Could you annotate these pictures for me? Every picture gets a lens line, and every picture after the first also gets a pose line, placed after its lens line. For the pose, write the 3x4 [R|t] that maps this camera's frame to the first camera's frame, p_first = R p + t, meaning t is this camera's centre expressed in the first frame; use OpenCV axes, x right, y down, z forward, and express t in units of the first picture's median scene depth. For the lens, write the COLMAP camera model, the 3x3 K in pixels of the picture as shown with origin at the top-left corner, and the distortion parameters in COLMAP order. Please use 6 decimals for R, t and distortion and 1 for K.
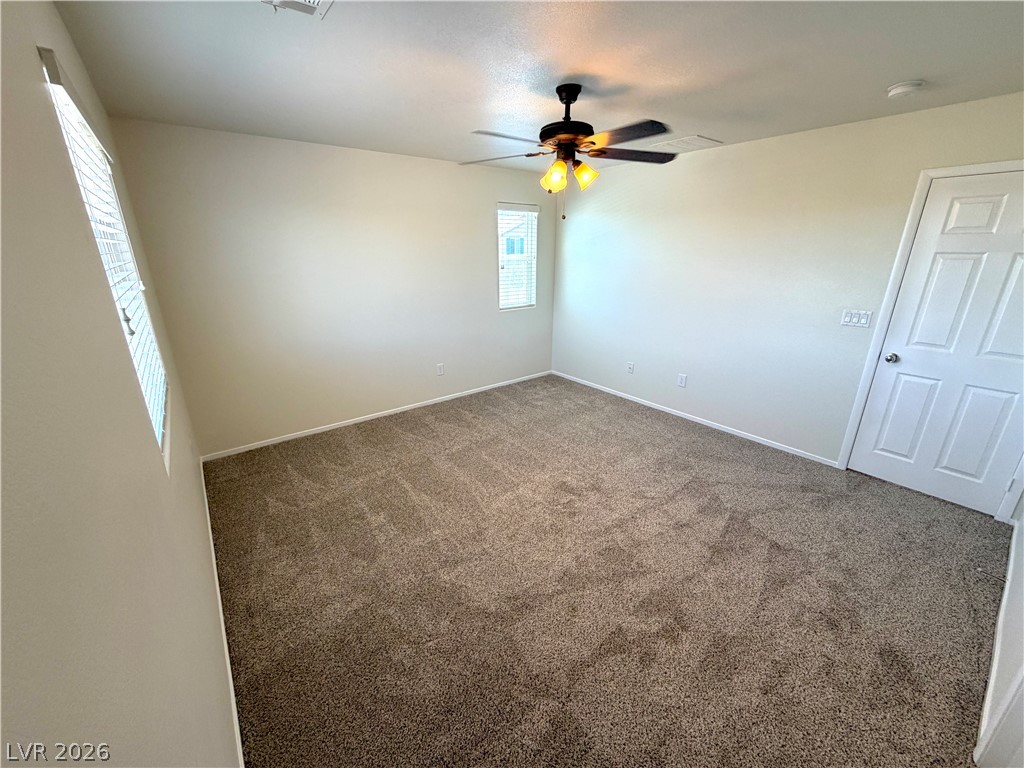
lens RADIAL K [[409.4, 0, 509.9], [0, 409.4, 383.7], [0, 0, 1]] dist [-0.000426, 0.000347]
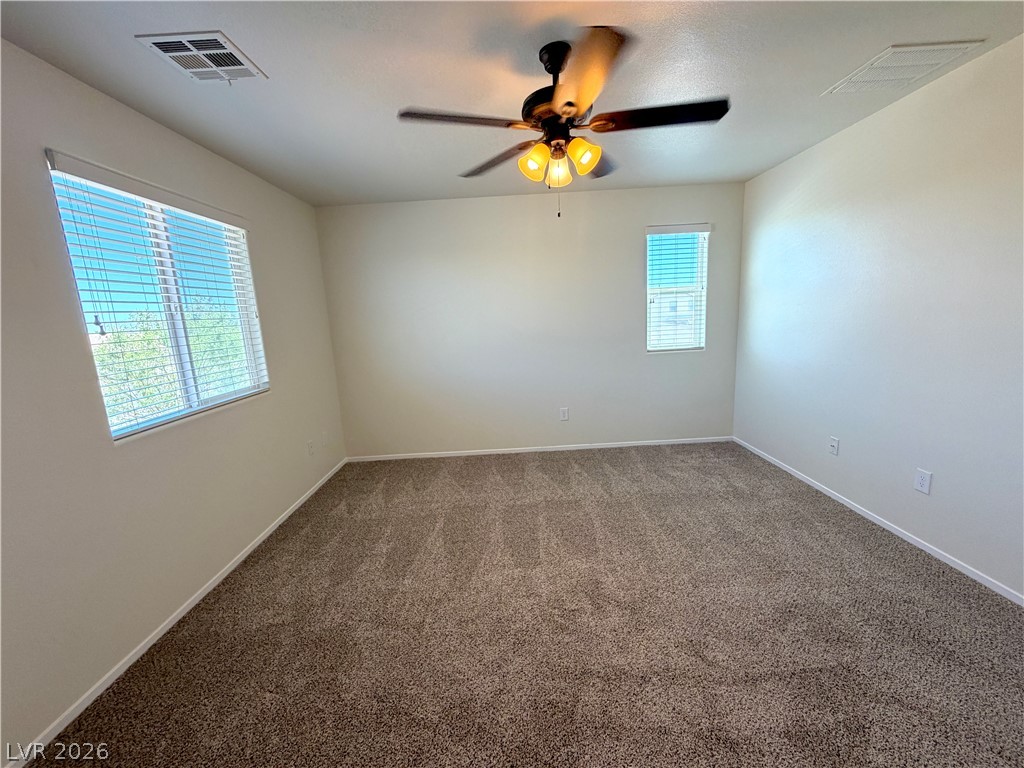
lens RADIAL K [[409.4, 0, 509.9], [0, 409.4, 383.7], [0, 0, 1]] dist [-0.000426, 0.000347]
pose [[0.790821, 0.066133, -0.608464, 0.323824], [-0.143411, 0.986491, -0.079171, -0.014107], [0.595009, 0.149870, 0.789622, 0.234457]]
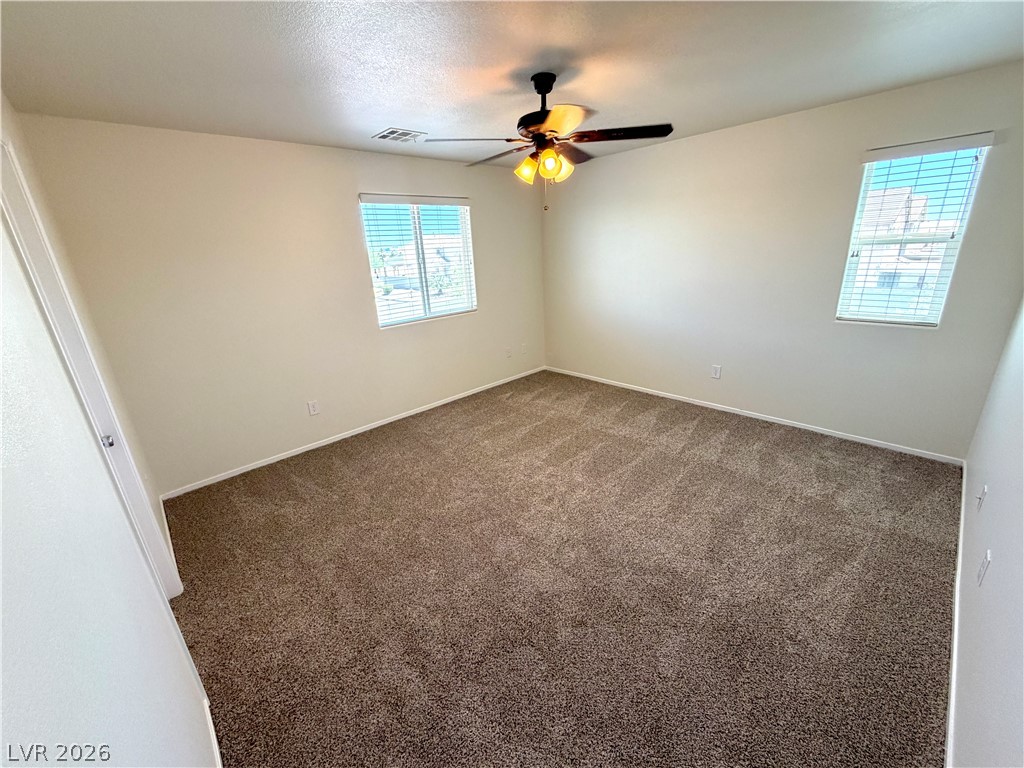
lens RADIAL K [[409.4, 0, 509.9], [0, 409.4, 383.7], [0, 0, 1]] dist [-0.000426, 0.000347]
pose [[0.089751, 0.314498, -0.945006, 0.716388], [-0.265987, 0.921941, 0.281560, -0.161179], [0.959789, 0.226089, 0.166398, 0.505824]]
